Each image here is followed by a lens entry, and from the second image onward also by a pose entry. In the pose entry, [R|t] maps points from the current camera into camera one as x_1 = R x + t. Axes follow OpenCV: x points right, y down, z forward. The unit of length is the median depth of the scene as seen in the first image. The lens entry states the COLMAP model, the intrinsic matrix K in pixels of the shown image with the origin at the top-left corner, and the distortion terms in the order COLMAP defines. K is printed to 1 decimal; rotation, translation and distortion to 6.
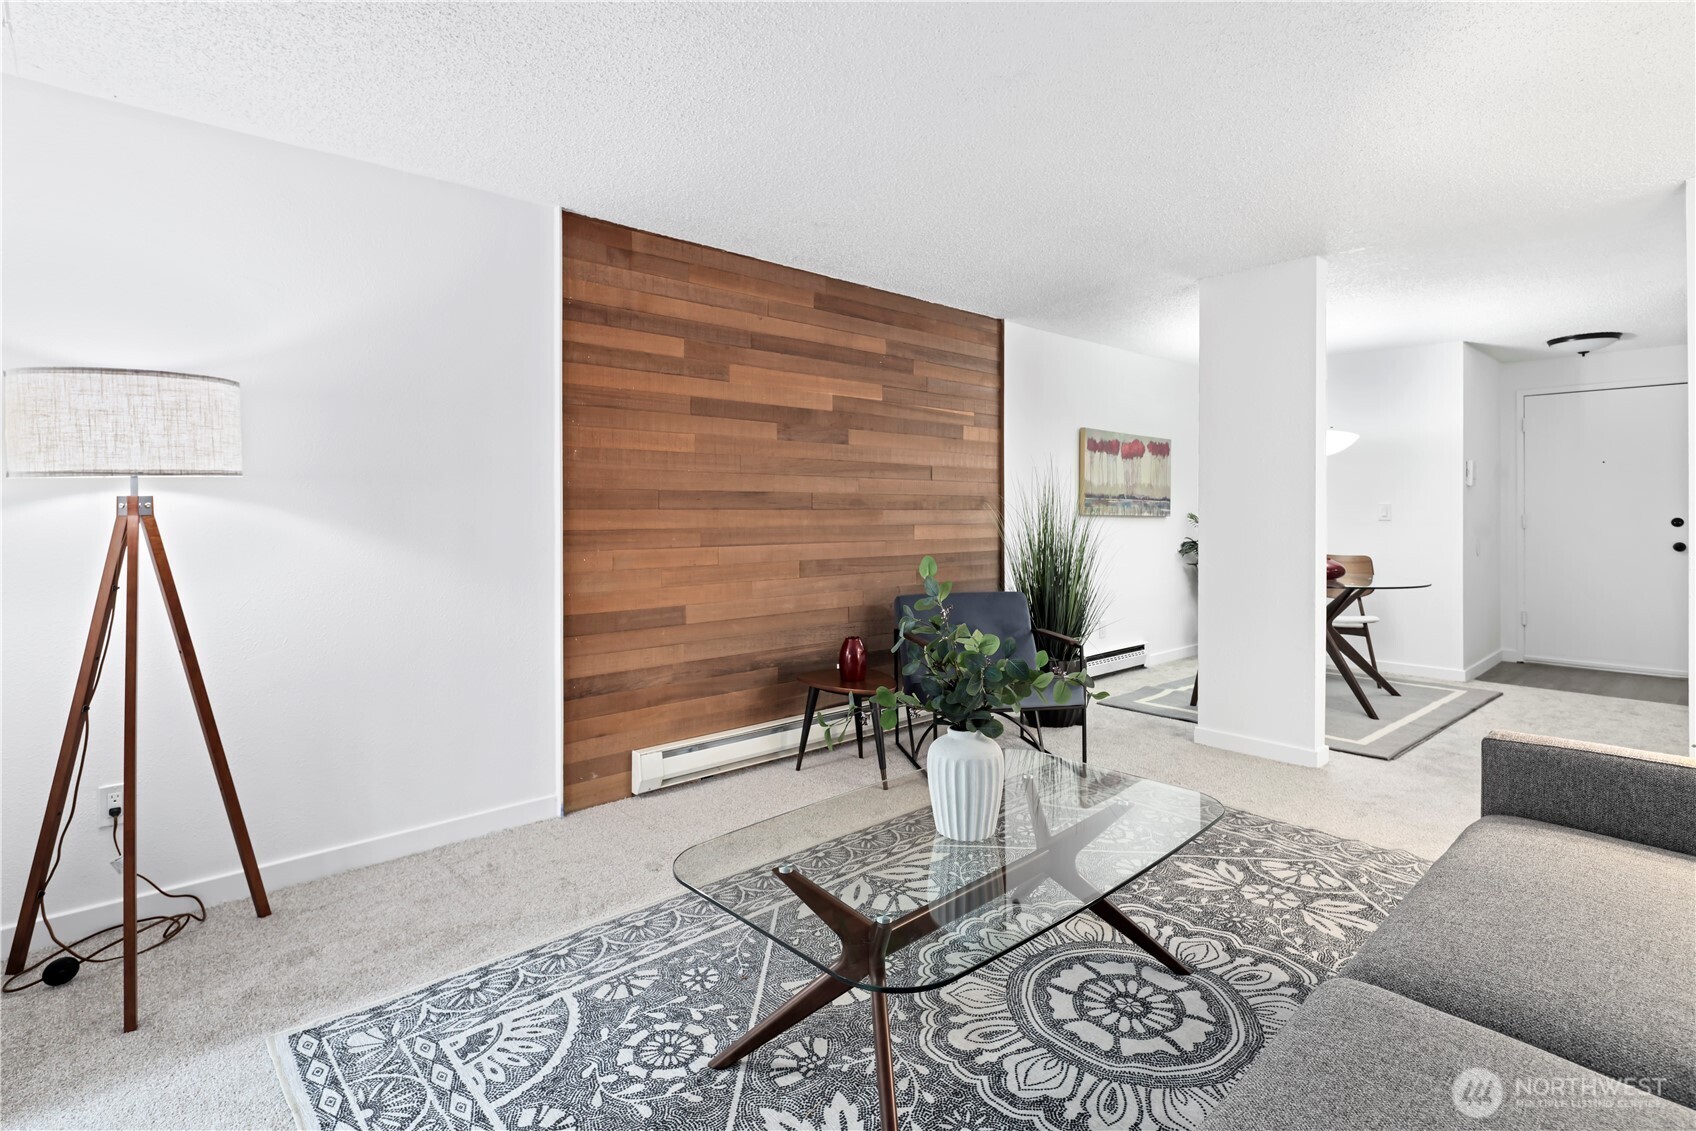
lens RADIAL K [[834.4, 0, 838.7], [0, 834.4, 518.0], [0, 0, 1]] dist [0.007024, -0.005658]
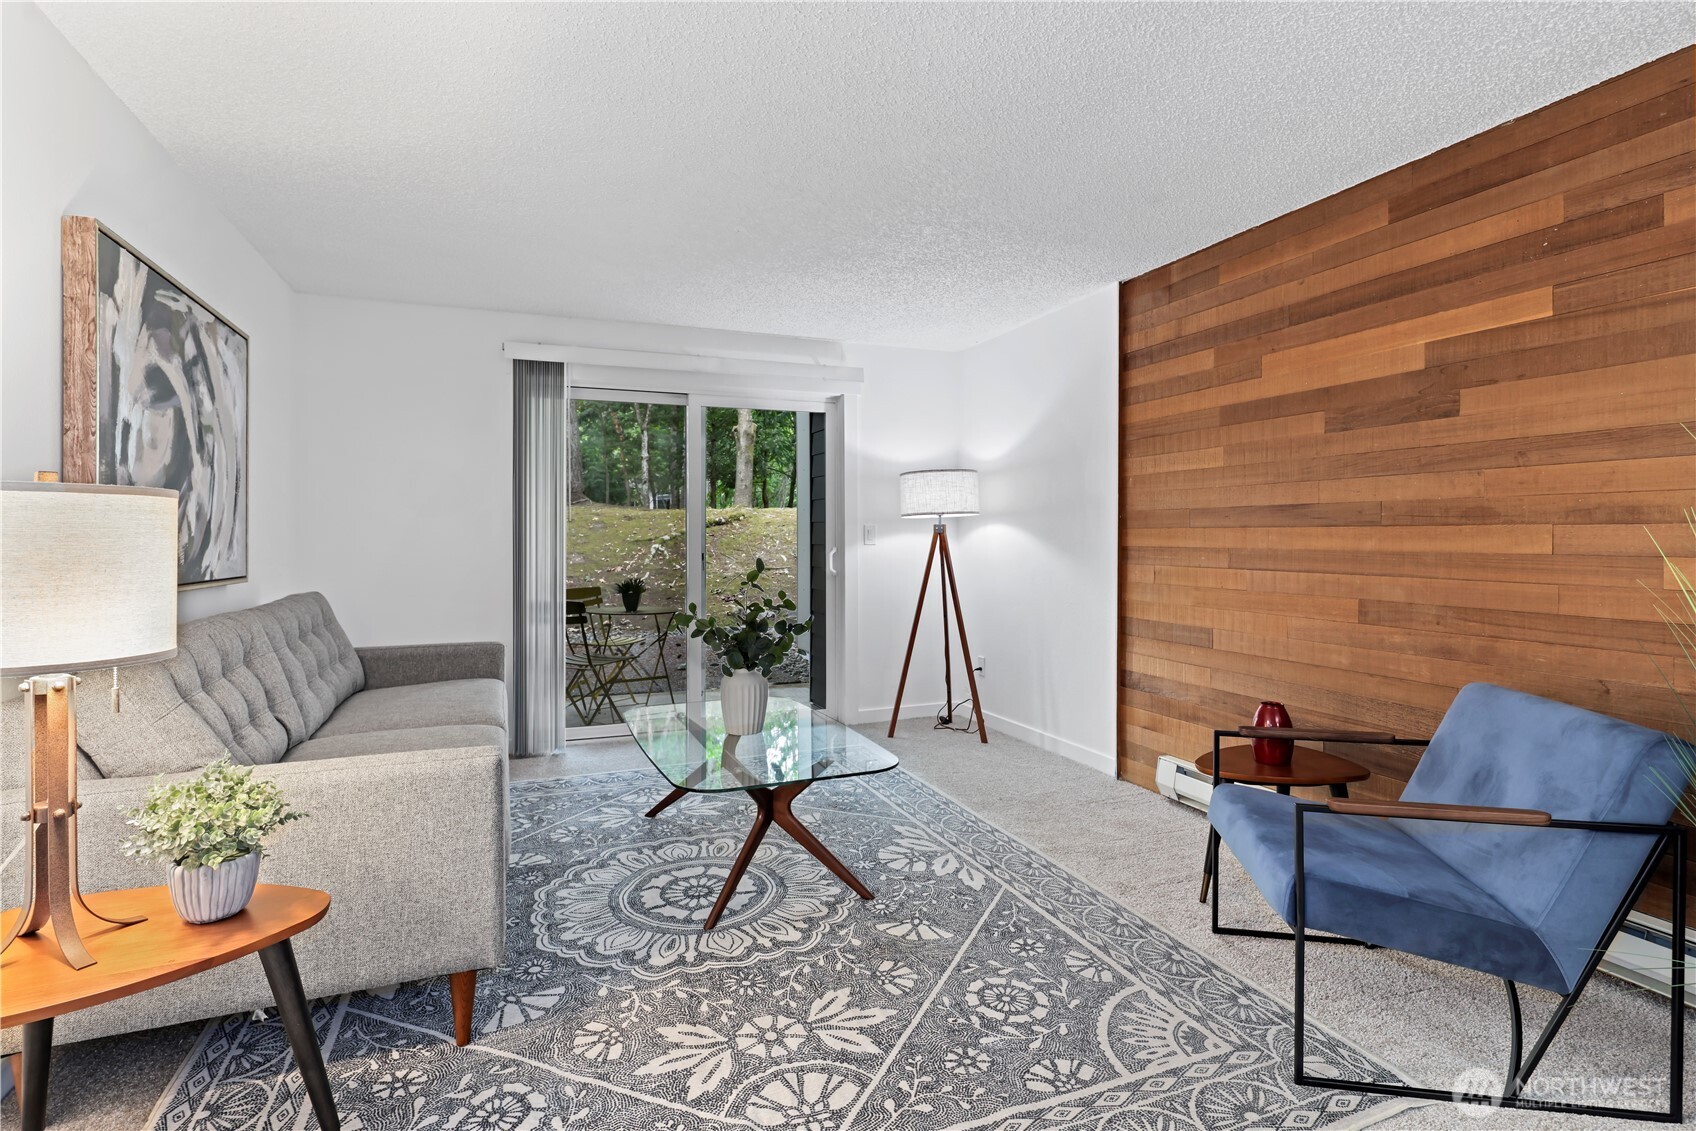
lens RADIAL K [[834.4, 0, 839.9], [0, 834.4, 534.9], [0, 0, 1]] dist [0.007024, -0.005658]
pose [[-0.355370, 0.001043, -0.934725, 0.908055], [-0.006975, 0.999969, 0.003768, -0.002874], [0.934700, 0.007859, -0.355352, 1.001864]]
